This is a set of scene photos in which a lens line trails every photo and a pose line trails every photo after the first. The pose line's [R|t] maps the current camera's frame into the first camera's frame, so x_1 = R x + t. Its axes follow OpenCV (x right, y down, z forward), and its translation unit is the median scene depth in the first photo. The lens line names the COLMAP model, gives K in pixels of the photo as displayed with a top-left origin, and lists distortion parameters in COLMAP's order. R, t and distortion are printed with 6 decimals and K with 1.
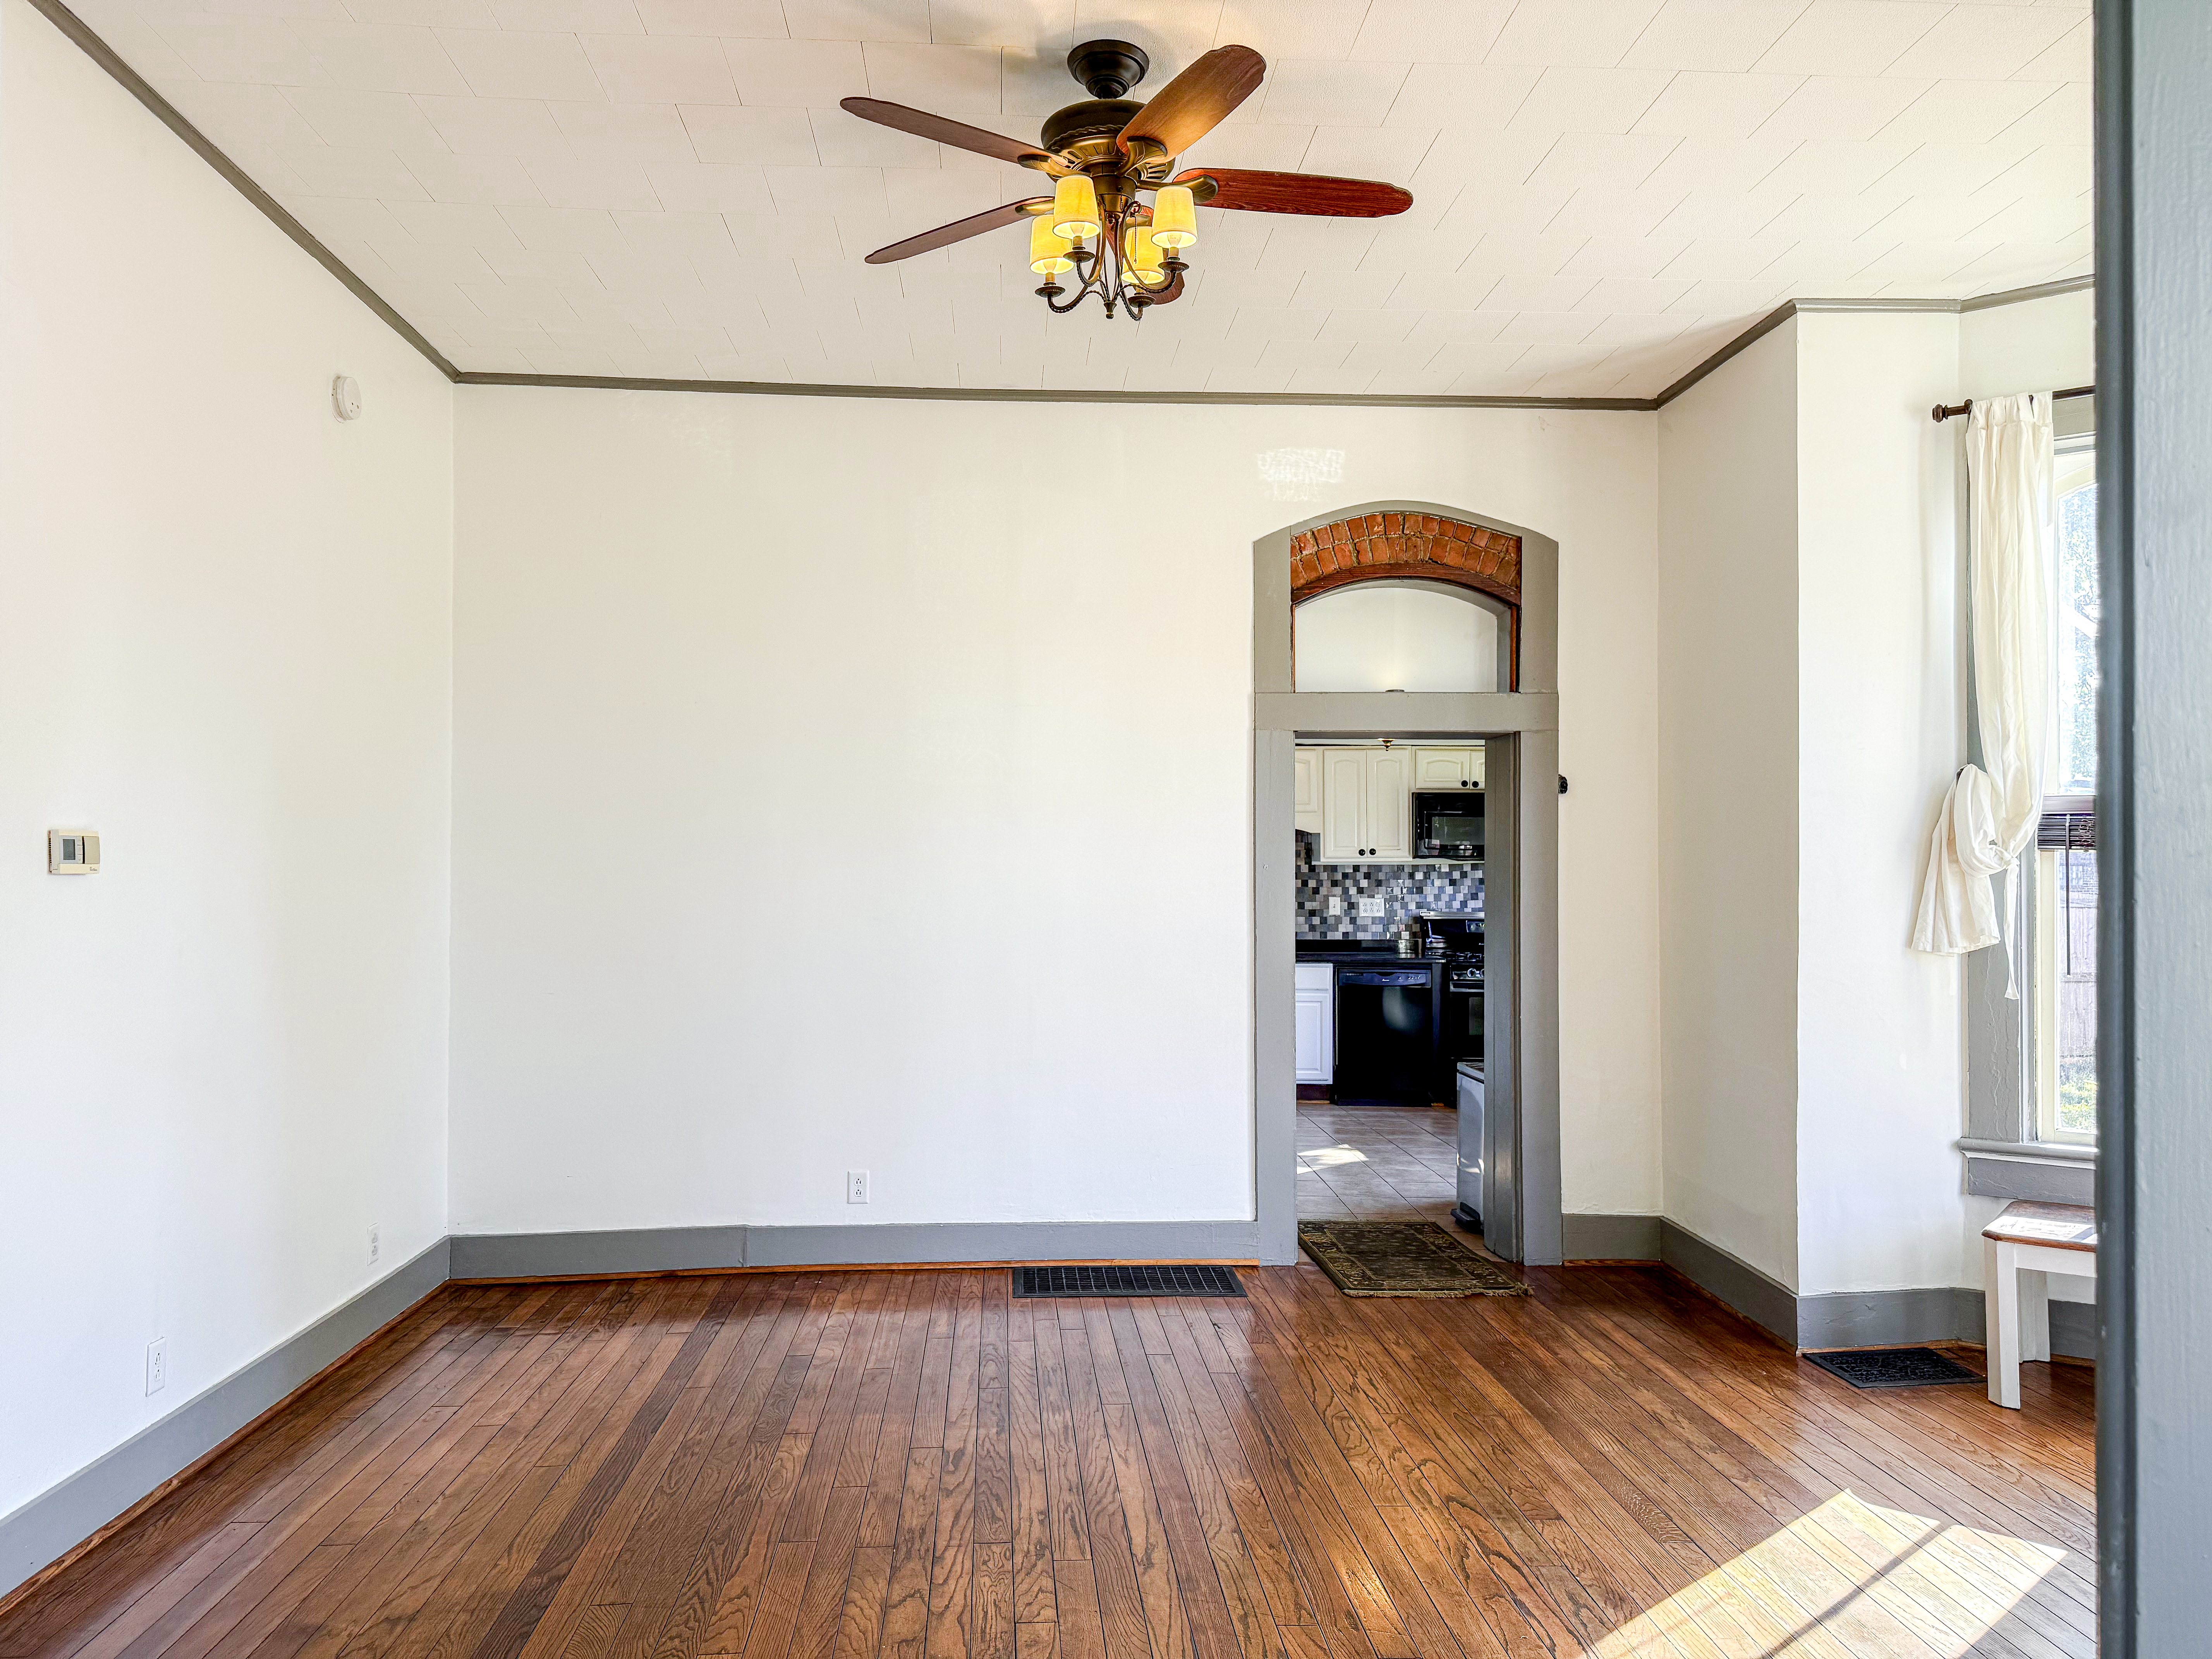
lens RADIAL K [[1558.6, 0, 1106.0], [0, 1558.6, 829.5], [0, 0, 1]] dist [0.150435, -0.237544]
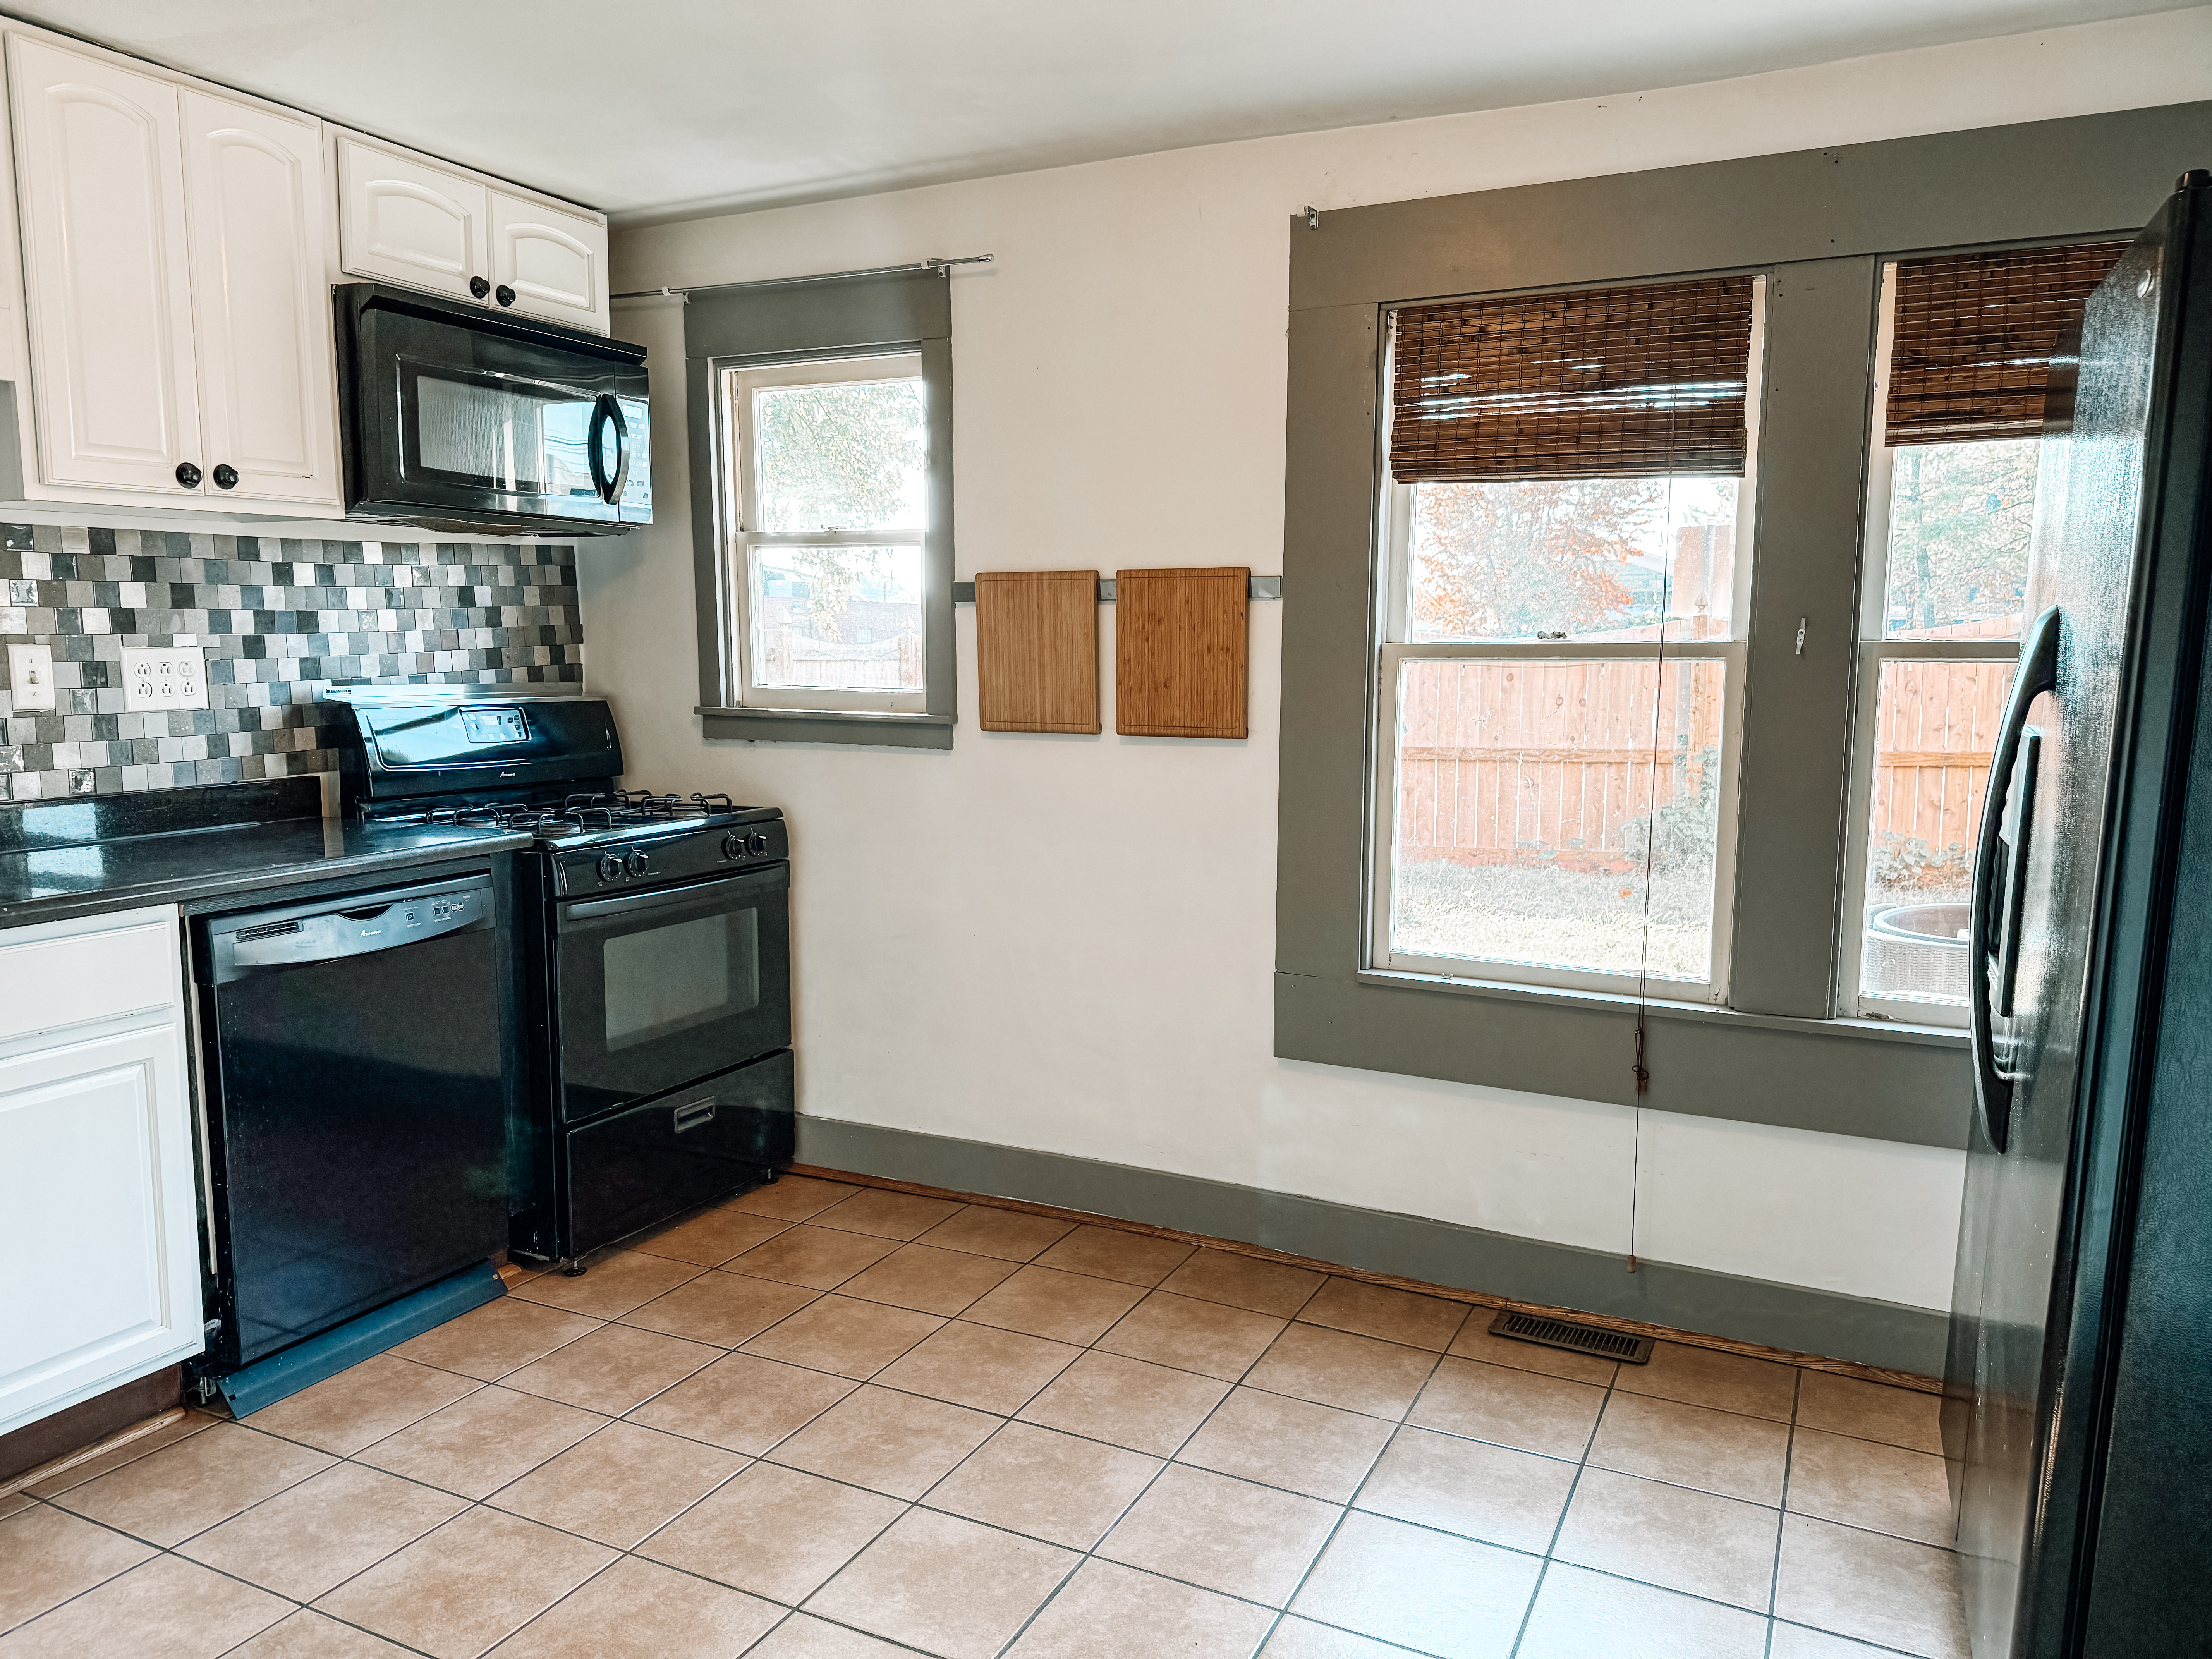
lens RADIAL K [[1571.5, 0, 1106.0], [0, 1571.5, 829.5], [0, 0, 1]] dist [0.088174, -0.114731]
pose [[0.508647, -0.107266, 0.854267, 0.000644], [-0.018161, 0.990651, 0.135205, 0.034170], [-0.860784, -0.084286, 0.501943, 0.697106]]
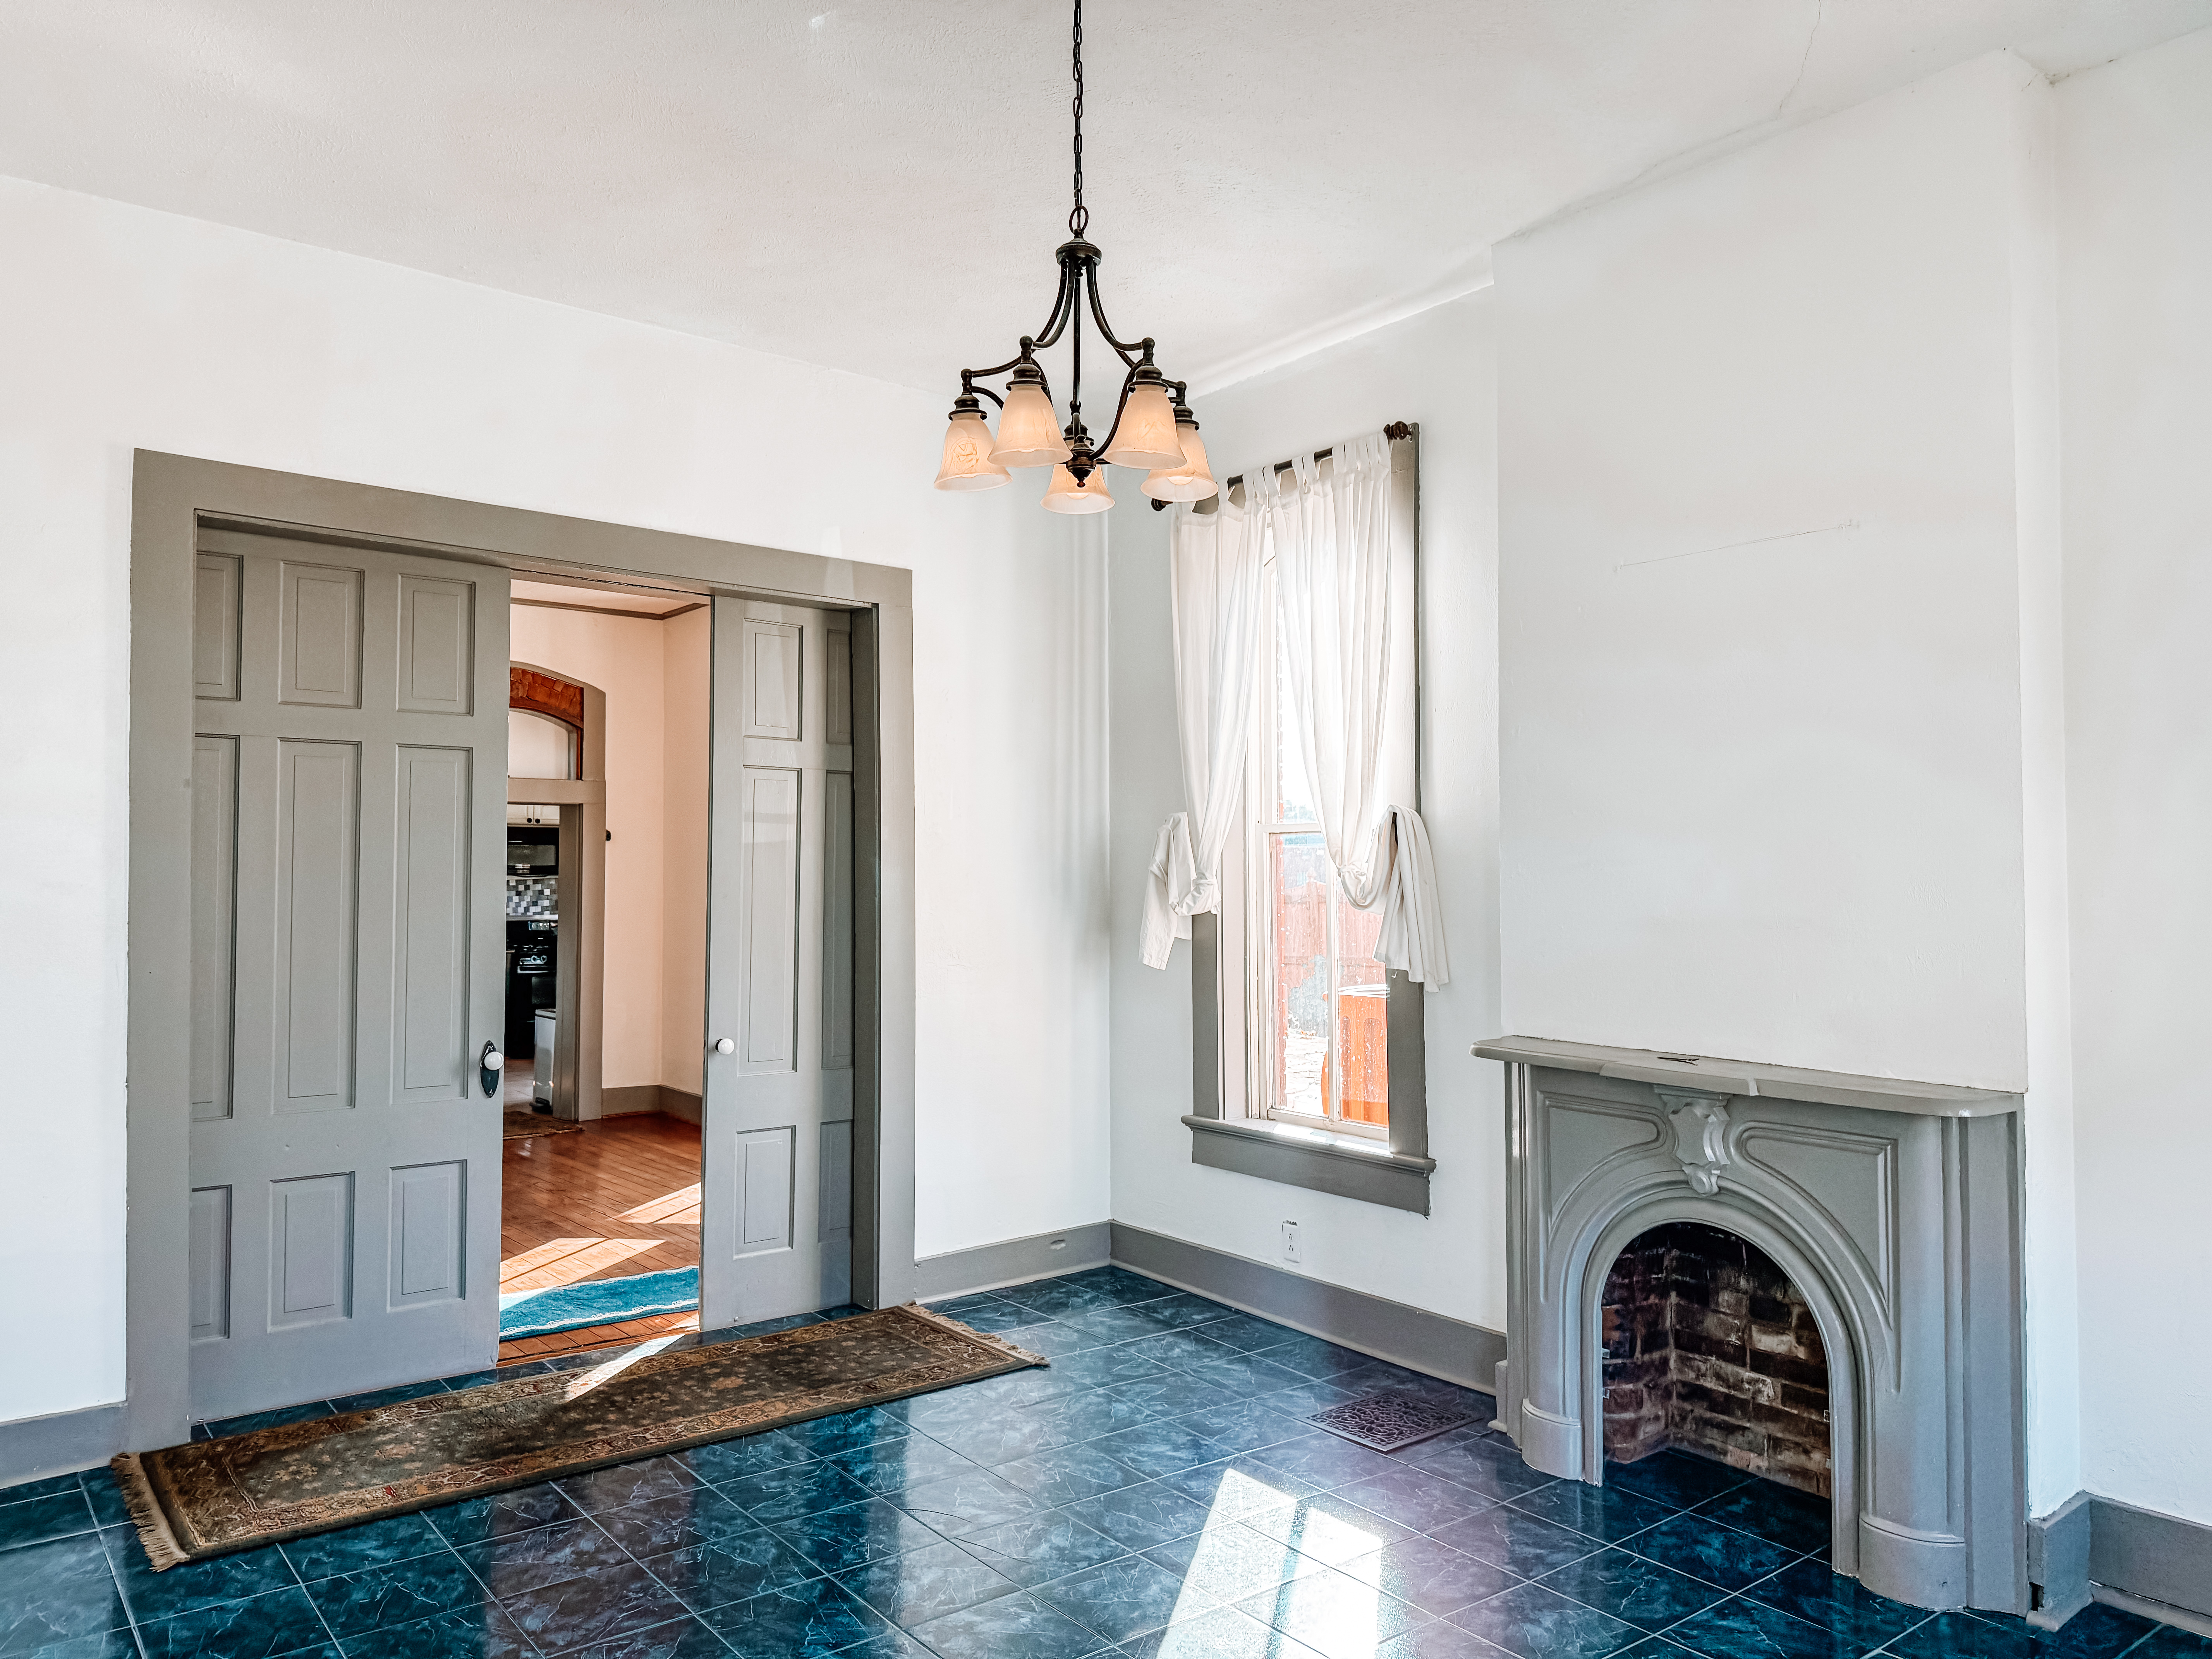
lens RADIAL K [[1558.6, 0, 1106.0], [0, 1558.6, 829.5], [0, 0, 1]] dist [0.150435, -0.237544]
pose [[0.826045, 0.009683, 0.563521, -0.127766], [-0.007359, 0.999952, -0.006395, -0.015889], [-0.563556, 0.001136, 0.826077, -0.400909]]
